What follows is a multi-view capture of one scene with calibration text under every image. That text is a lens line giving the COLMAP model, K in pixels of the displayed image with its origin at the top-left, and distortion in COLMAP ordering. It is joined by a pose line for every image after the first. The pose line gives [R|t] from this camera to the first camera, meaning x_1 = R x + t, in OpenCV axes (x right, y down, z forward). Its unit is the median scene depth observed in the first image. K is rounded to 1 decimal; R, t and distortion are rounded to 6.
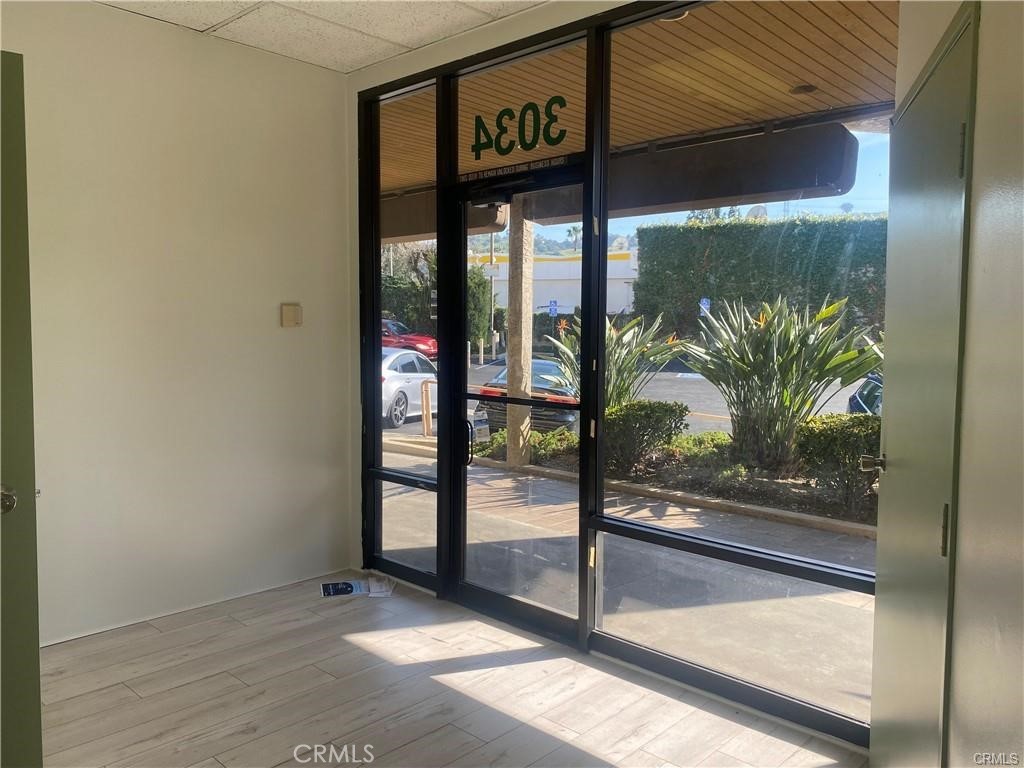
lens RADIAL K [[765.6, 0, 512.0], [0, 765.6, 384.0], [0, 0, 1]] dist [0.003135, -0.001830]
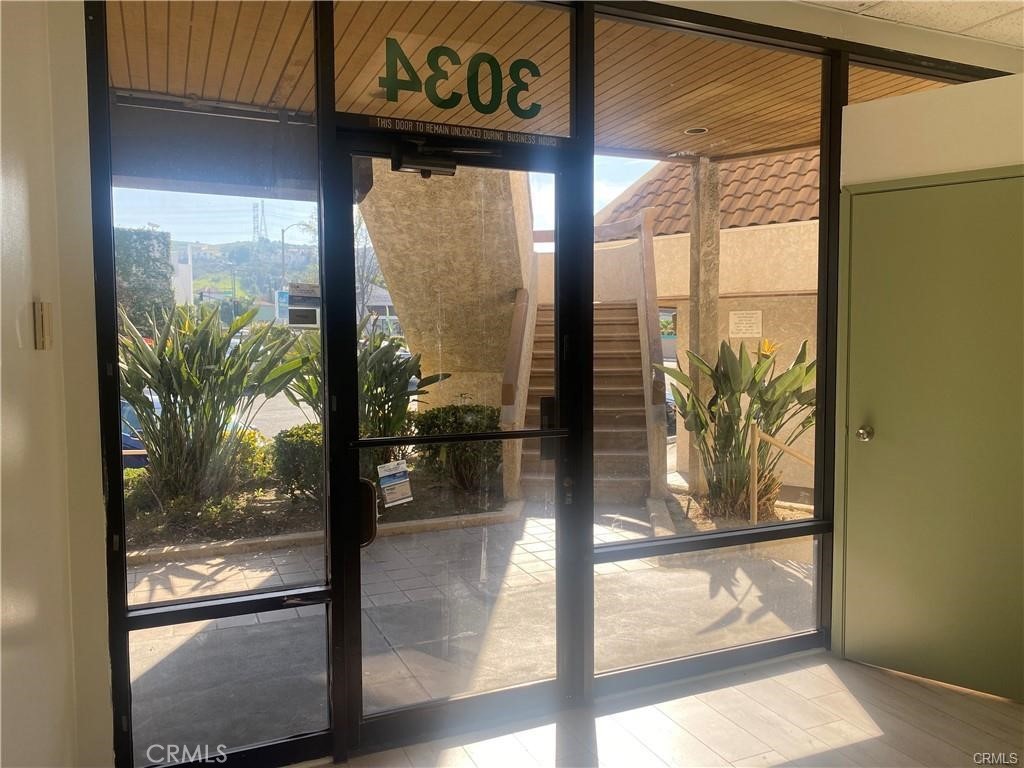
lens RADIAL K [[793.9, 0, 512.0], [0, 793.9, 384.0], [0, 0, 1]] dist [0.016033, -0.007765]
pose [[0.379522, -0.064227, 0.922951, -0.725045], [0.079325, 0.996173, 0.036704, -0.057957], [-0.921776, 0.059283, 0.383165, 0.673629]]
